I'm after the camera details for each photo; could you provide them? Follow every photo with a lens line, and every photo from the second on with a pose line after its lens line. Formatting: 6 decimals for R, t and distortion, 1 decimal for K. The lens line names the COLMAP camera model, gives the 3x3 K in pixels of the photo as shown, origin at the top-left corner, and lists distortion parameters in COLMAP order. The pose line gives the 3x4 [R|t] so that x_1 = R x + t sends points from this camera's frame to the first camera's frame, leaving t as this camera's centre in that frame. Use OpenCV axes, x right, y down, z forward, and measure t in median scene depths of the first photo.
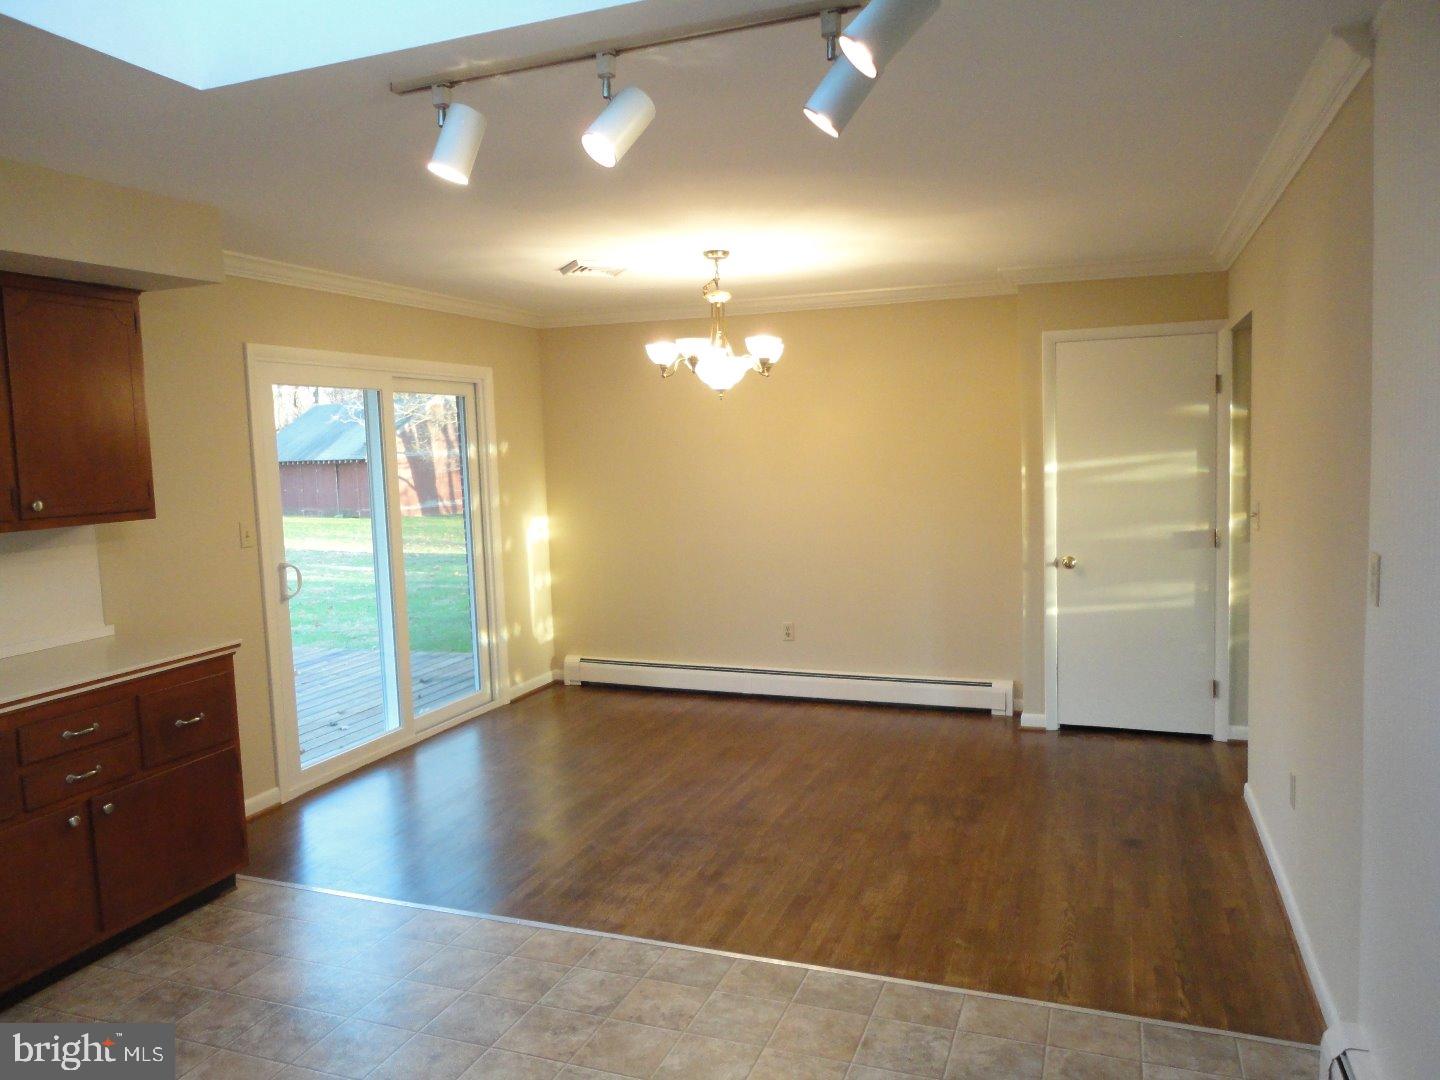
lens RADIAL K [[1047.0, 0, 723.4], [0, 1047.0, 538.5], [0, 0, 1]] dist [-0.001626, 0.010578]
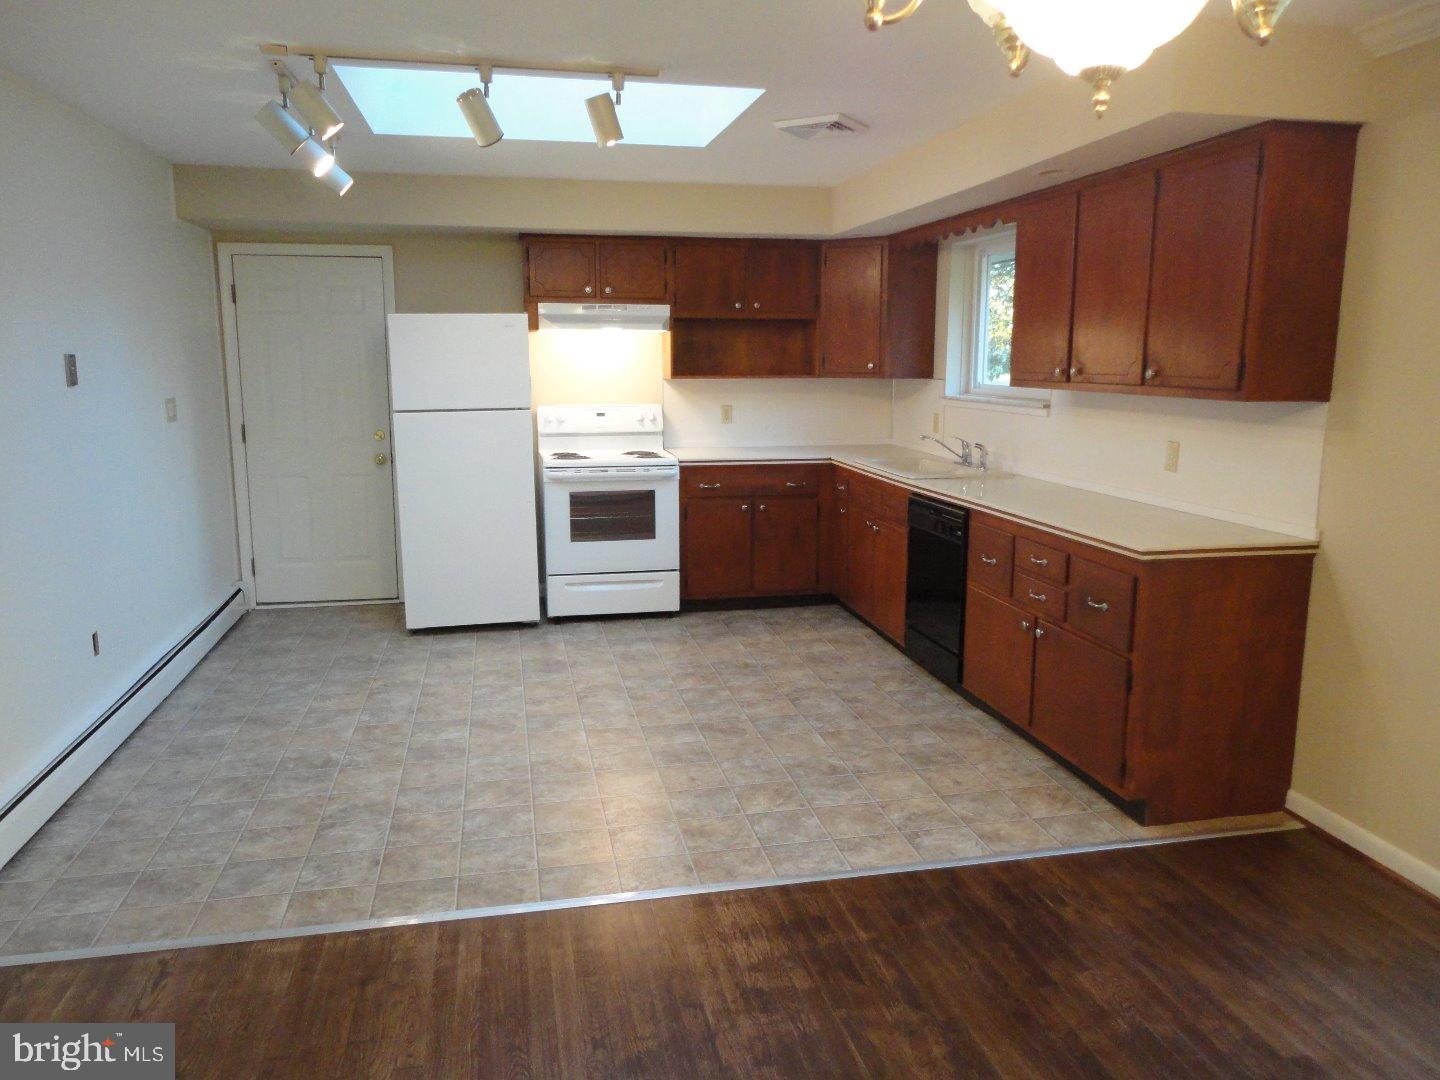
lens RADIAL K [[1047.0, 0, 723.4], [0, 1047.0, 538.5], [0, 0, 1]] dist [-0.001626, 0.010578]
pose [[-0.844197, 0.126149, -0.520979, 0.305045], [-0.022497, 0.962719, 0.269566, -0.149936], [0.535561, 0.239288, -0.809886, 1.697200]]
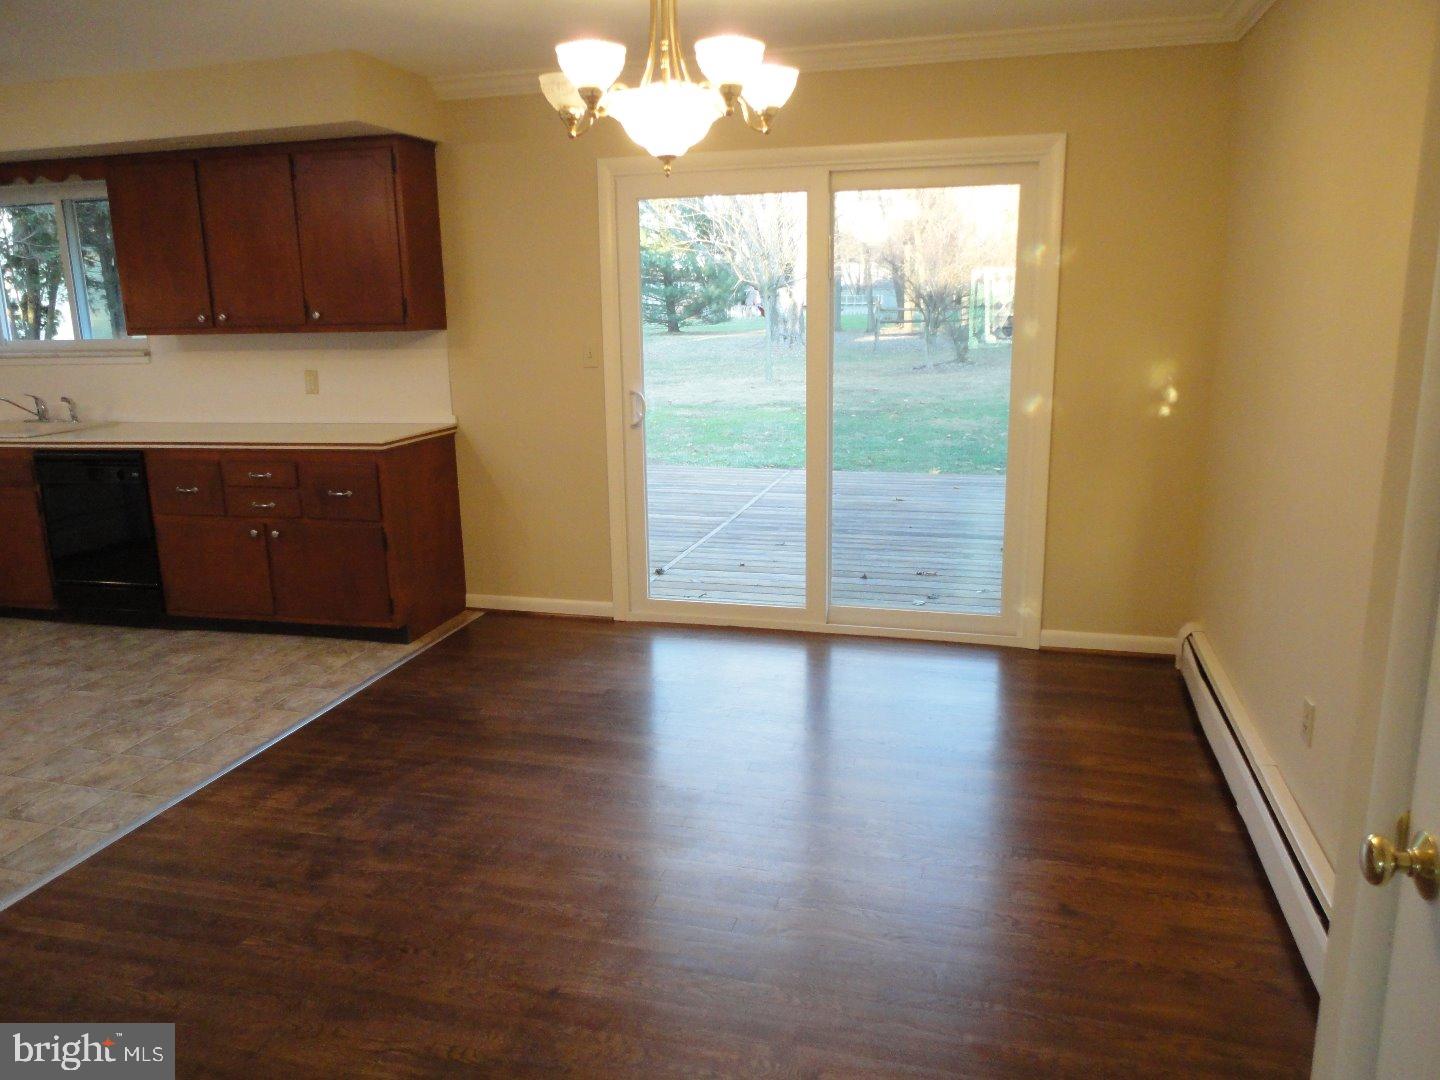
lens RADIAL K [[1047.0, 0, 723.4], [0, 1047.0, 538.5], [0, 0, 1]] dist [-0.001626, 0.010578]
pose [[0.095774, 0.252335, -0.962889, 0.822257], [-0.074524, 0.966438, 0.245853, -0.128662], [0.992610, 0.048212, 0.111364, 1.413419]]
